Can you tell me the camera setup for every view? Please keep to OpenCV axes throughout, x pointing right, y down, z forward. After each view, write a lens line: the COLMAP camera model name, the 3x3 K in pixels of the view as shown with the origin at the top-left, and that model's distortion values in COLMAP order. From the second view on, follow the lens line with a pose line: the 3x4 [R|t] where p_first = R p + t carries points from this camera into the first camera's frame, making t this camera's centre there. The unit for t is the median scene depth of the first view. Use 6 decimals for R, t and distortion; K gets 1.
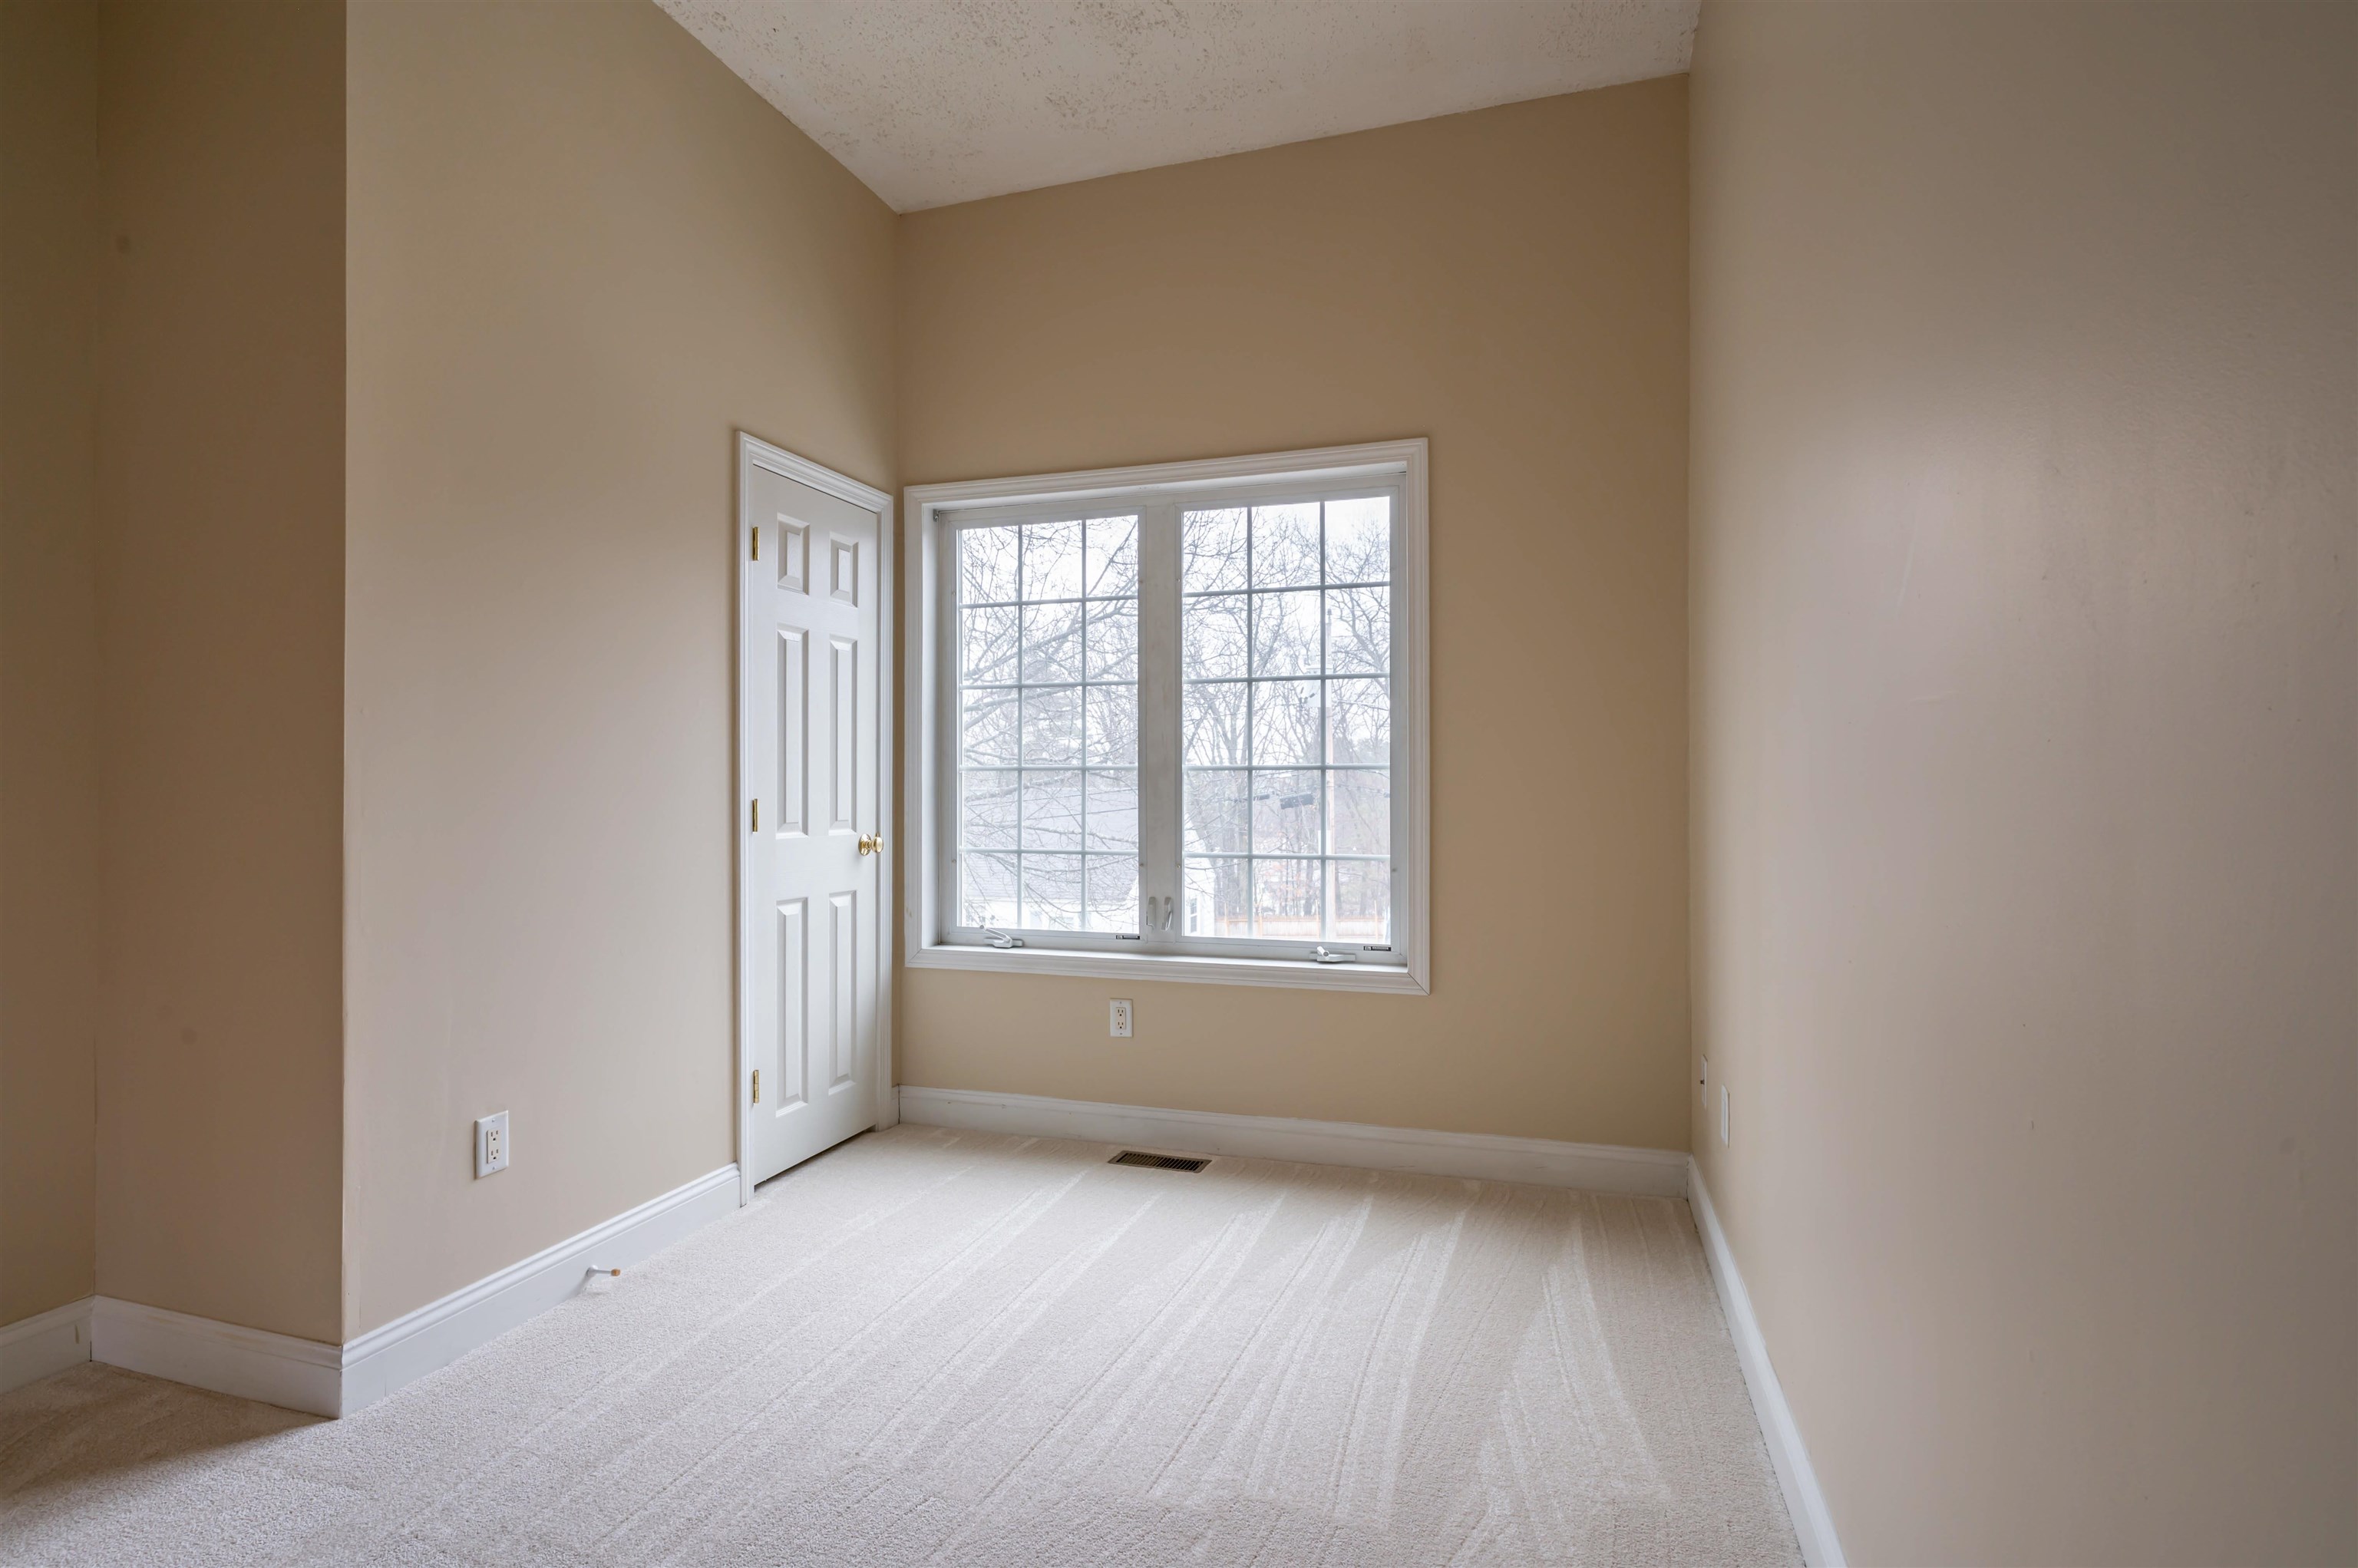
lens RADIAL K [[1144.2, 0, 1179.0], [0, 1144.2, 784.0], [0, 0, 1]] dist [-0.013244, -0.000019]
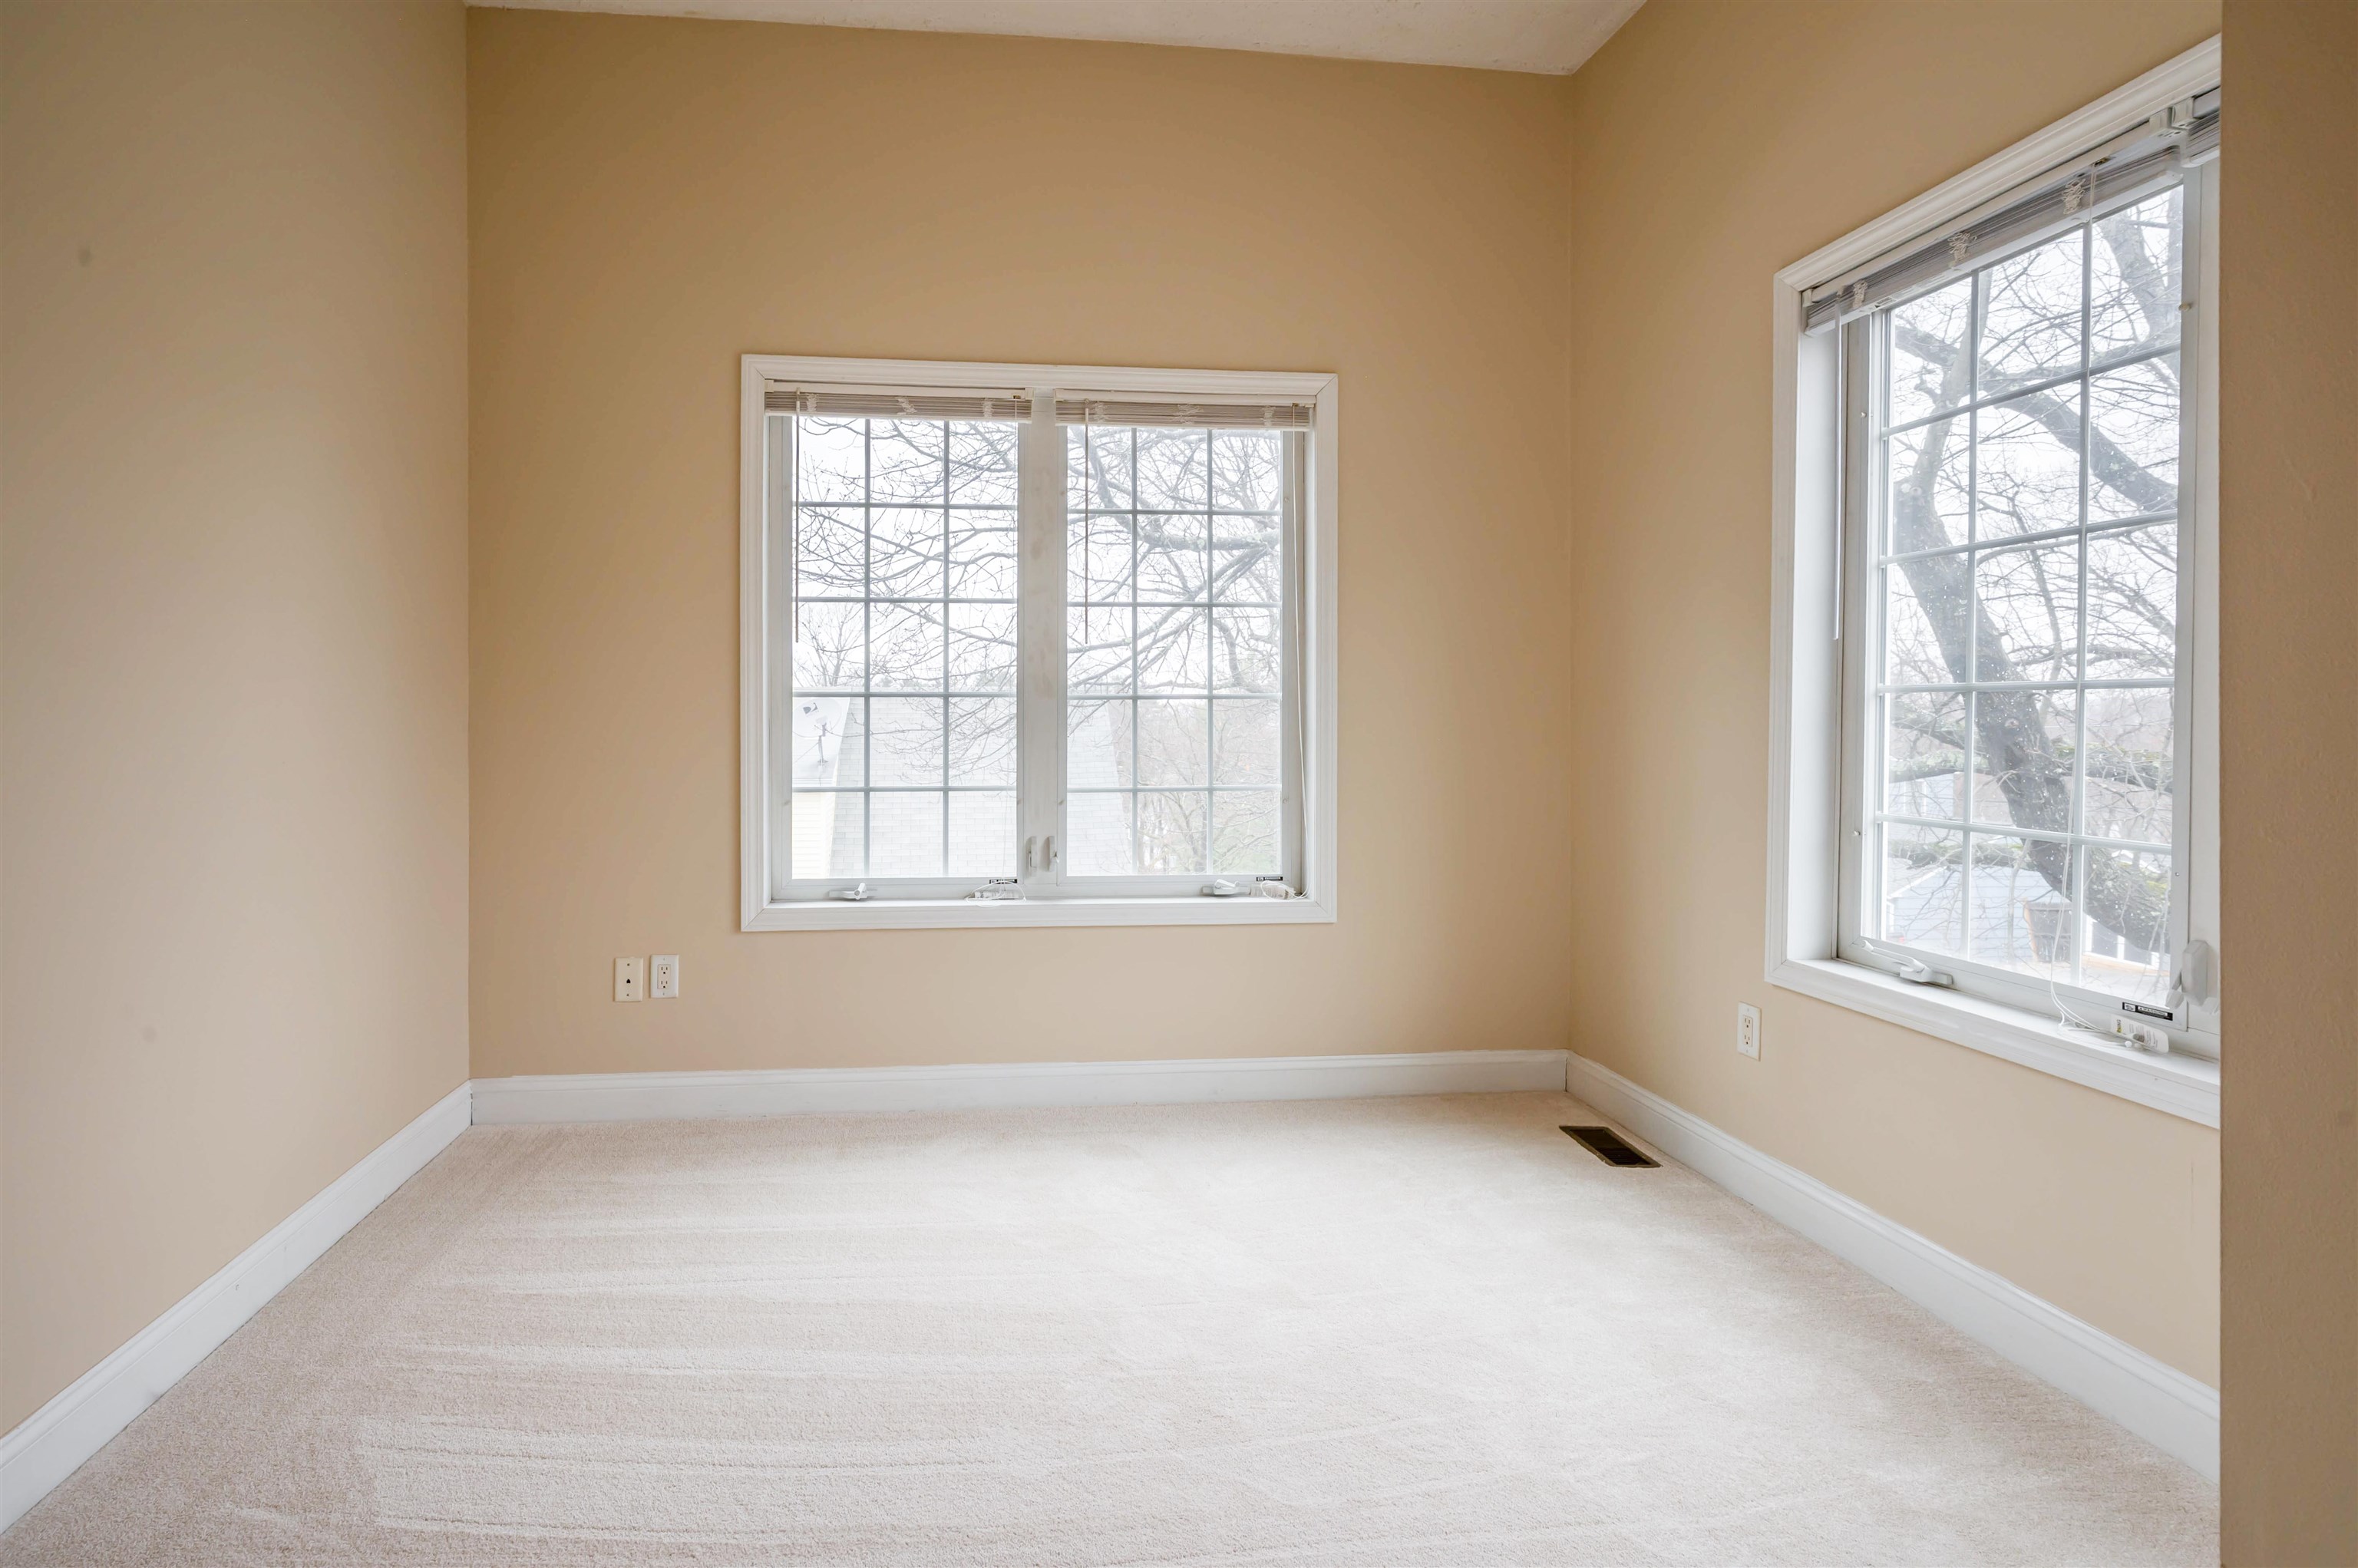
lens RADIAL K [[1159.8, 0, 1178.8], [0, 1159.8, 718.4], [0, 0, 1]] dist [0.002402, 0.000126]
pose [[0.921427, 0.003204, 0.388539, -0.282802], [-0.004899, 0.999982, 0.003372, 0.000252], [-0.388521, -0.005010, 0.921426, 0.092570]]
